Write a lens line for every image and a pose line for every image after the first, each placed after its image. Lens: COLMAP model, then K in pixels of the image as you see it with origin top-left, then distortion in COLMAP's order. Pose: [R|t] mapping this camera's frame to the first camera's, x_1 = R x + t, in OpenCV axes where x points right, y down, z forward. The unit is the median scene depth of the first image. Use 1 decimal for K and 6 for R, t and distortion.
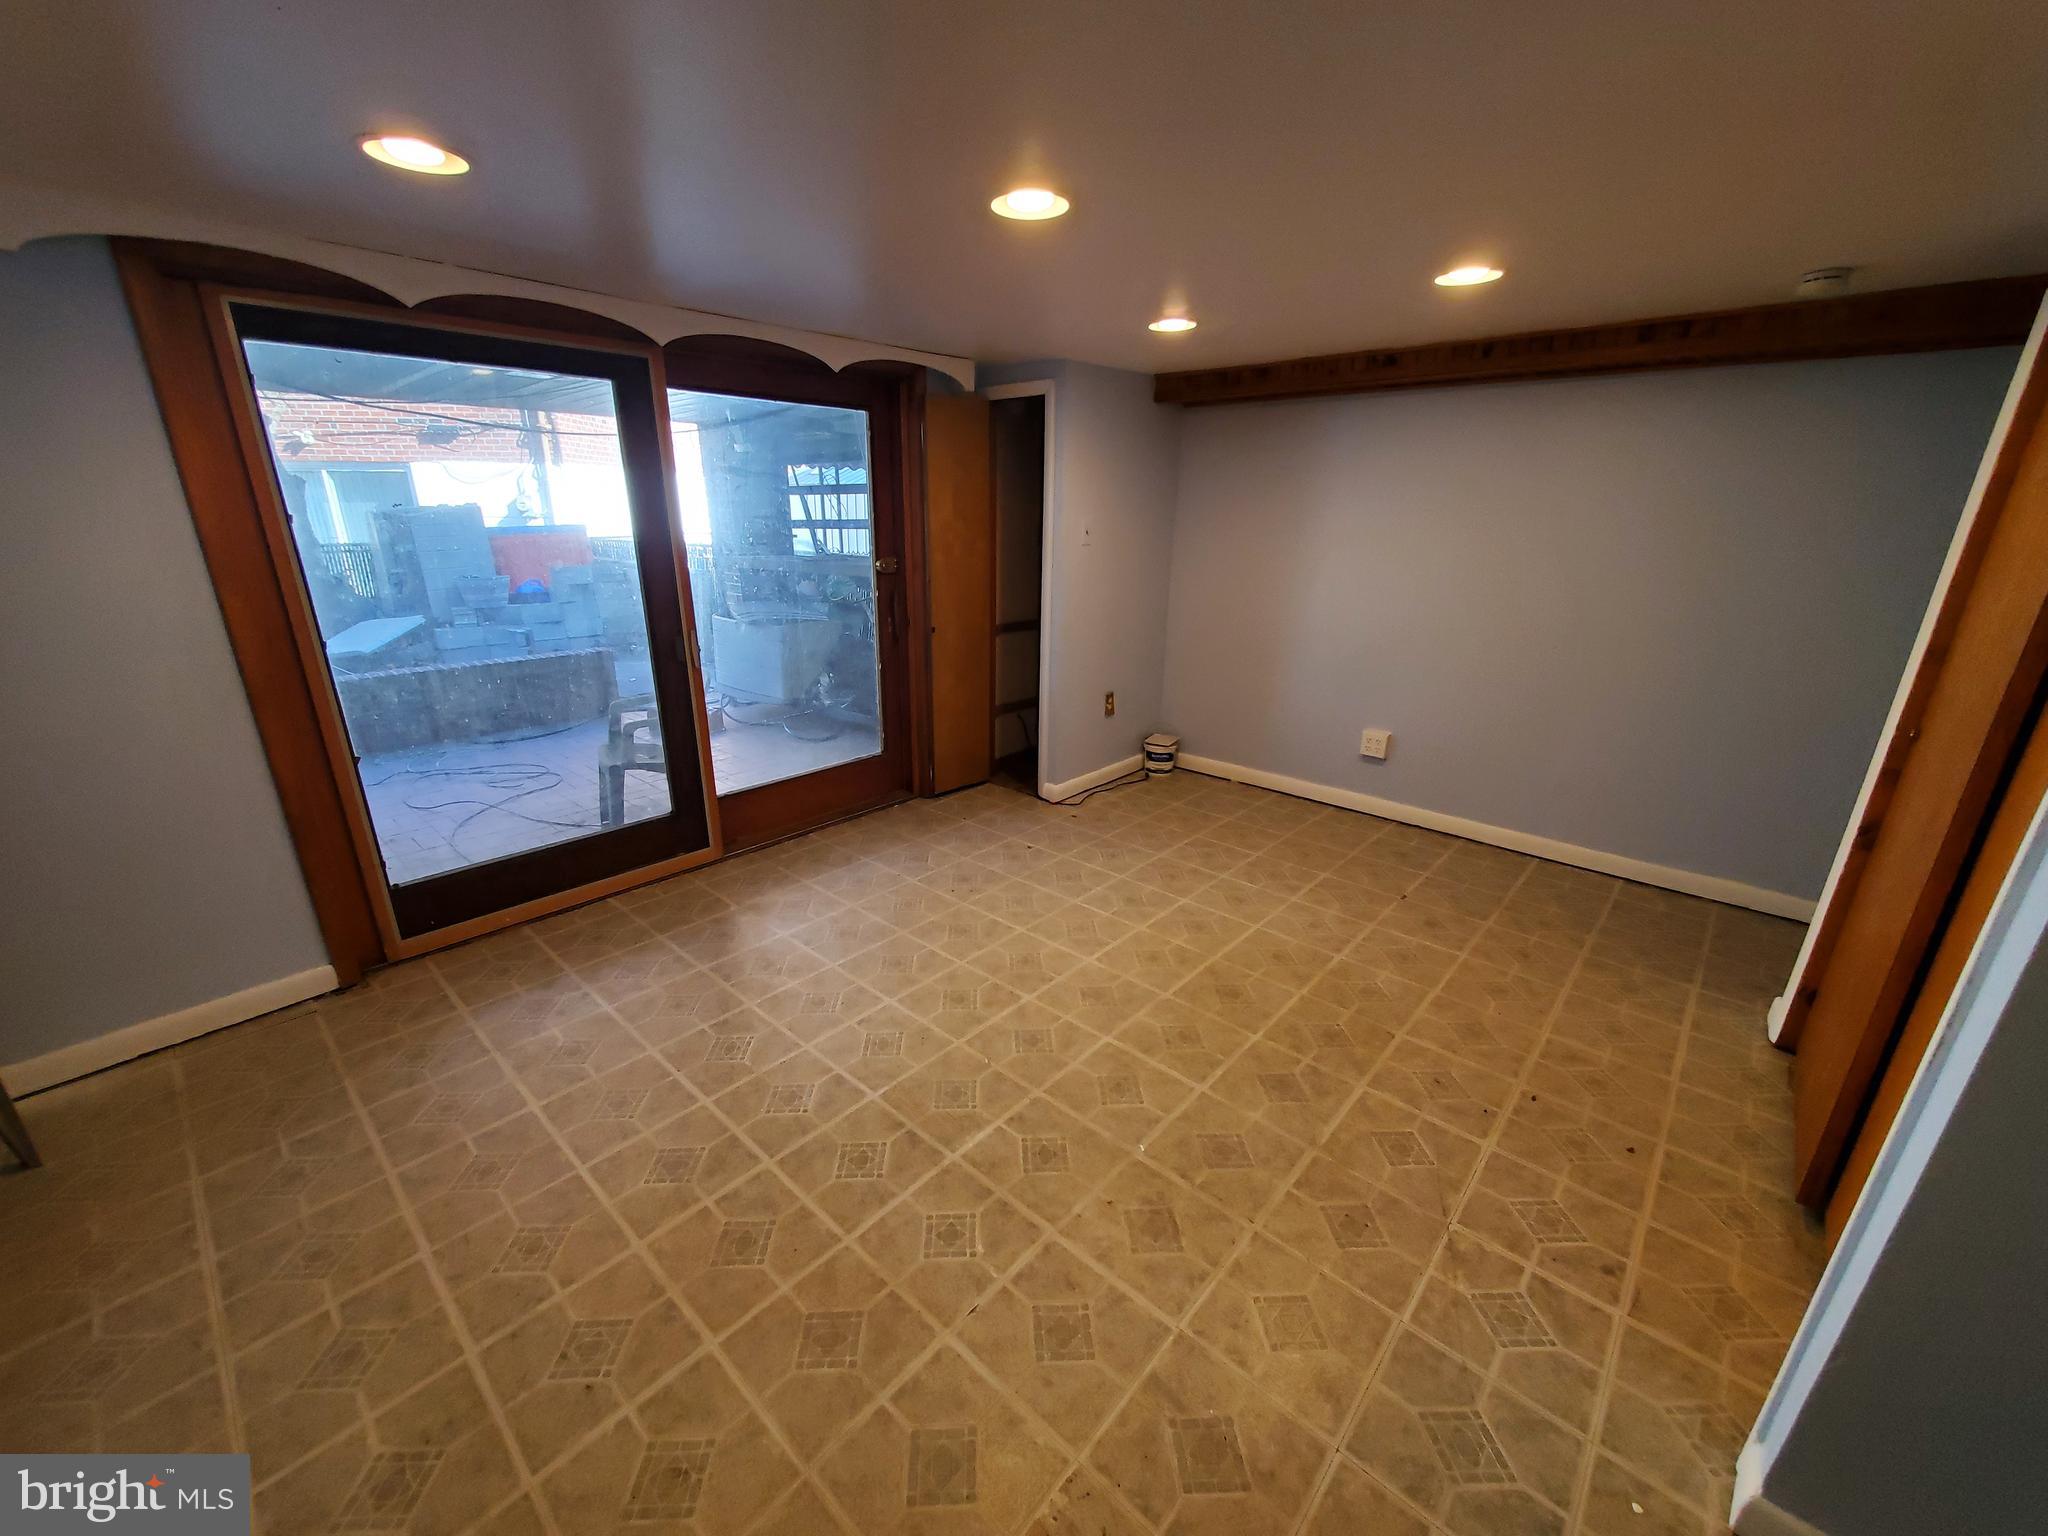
lens RADIAL K [[805.4, 0, 1019.7], [0, 805.4, 781.5], [0, 0, 1]] dist [0.004417, -0.000346]
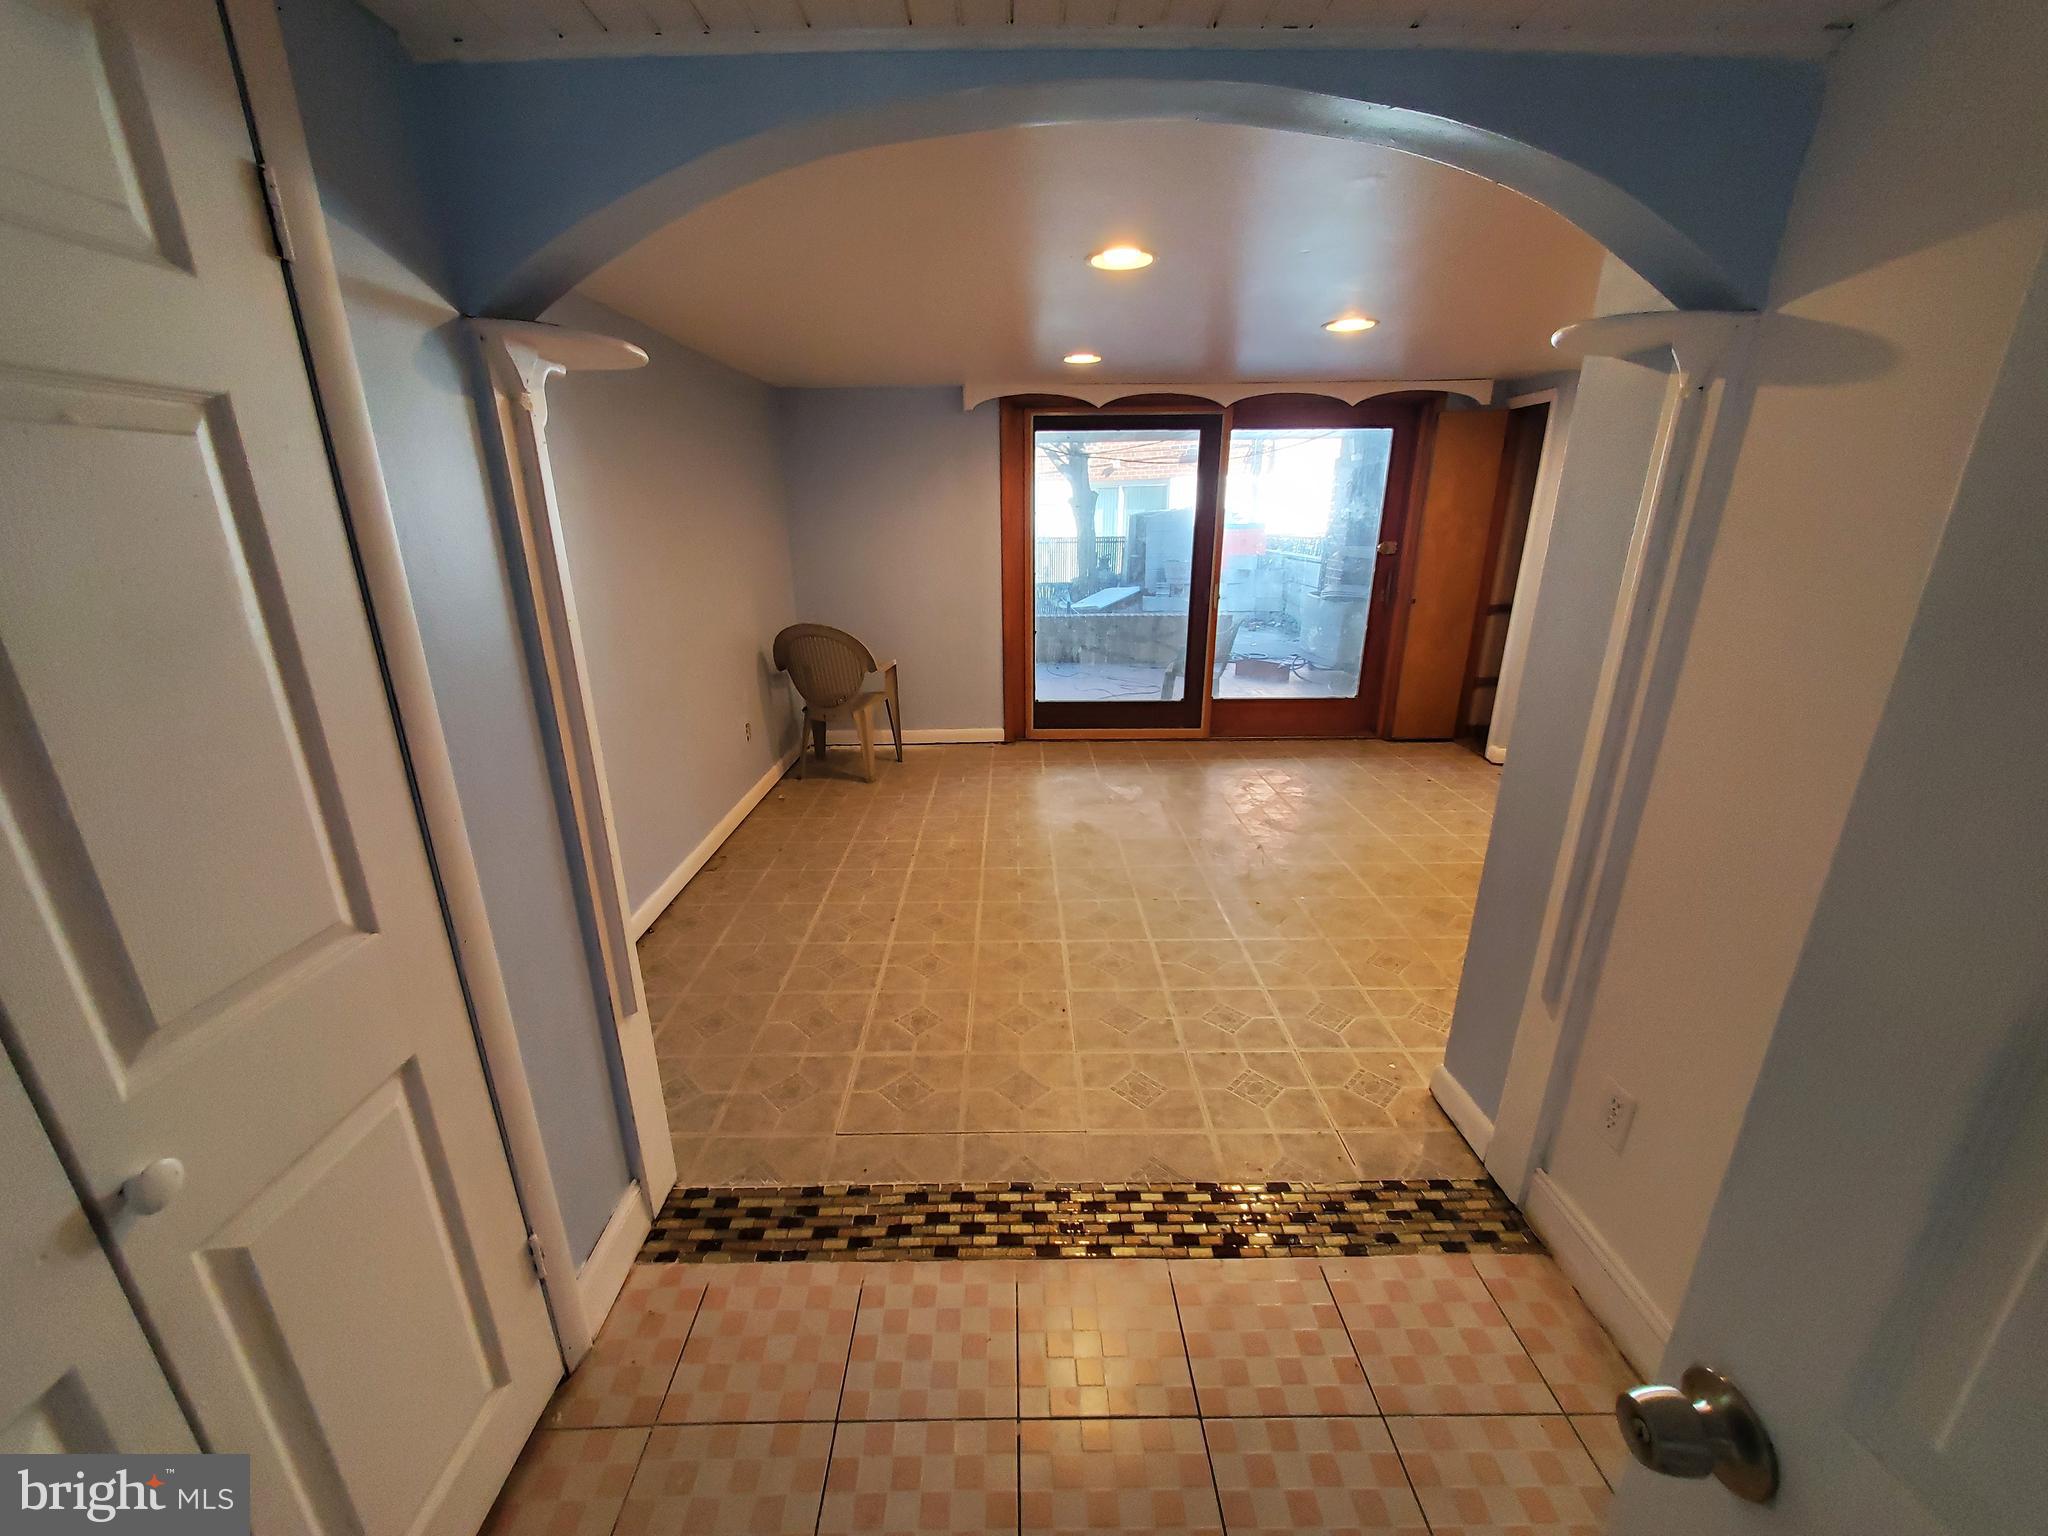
lens RADIAL K [[805.4, 0, 1014.0], [0, 805.4, 770.1], [0, 0, 1]] dist [0.004417, -0.000346]
pose [[0.676307, 0.213829, -0.704901, 0.465885], [-0.226447, 0.970953, 0.077274, 0.120557], [0.700950, 0.107362, 0.705084, -0.306348]]
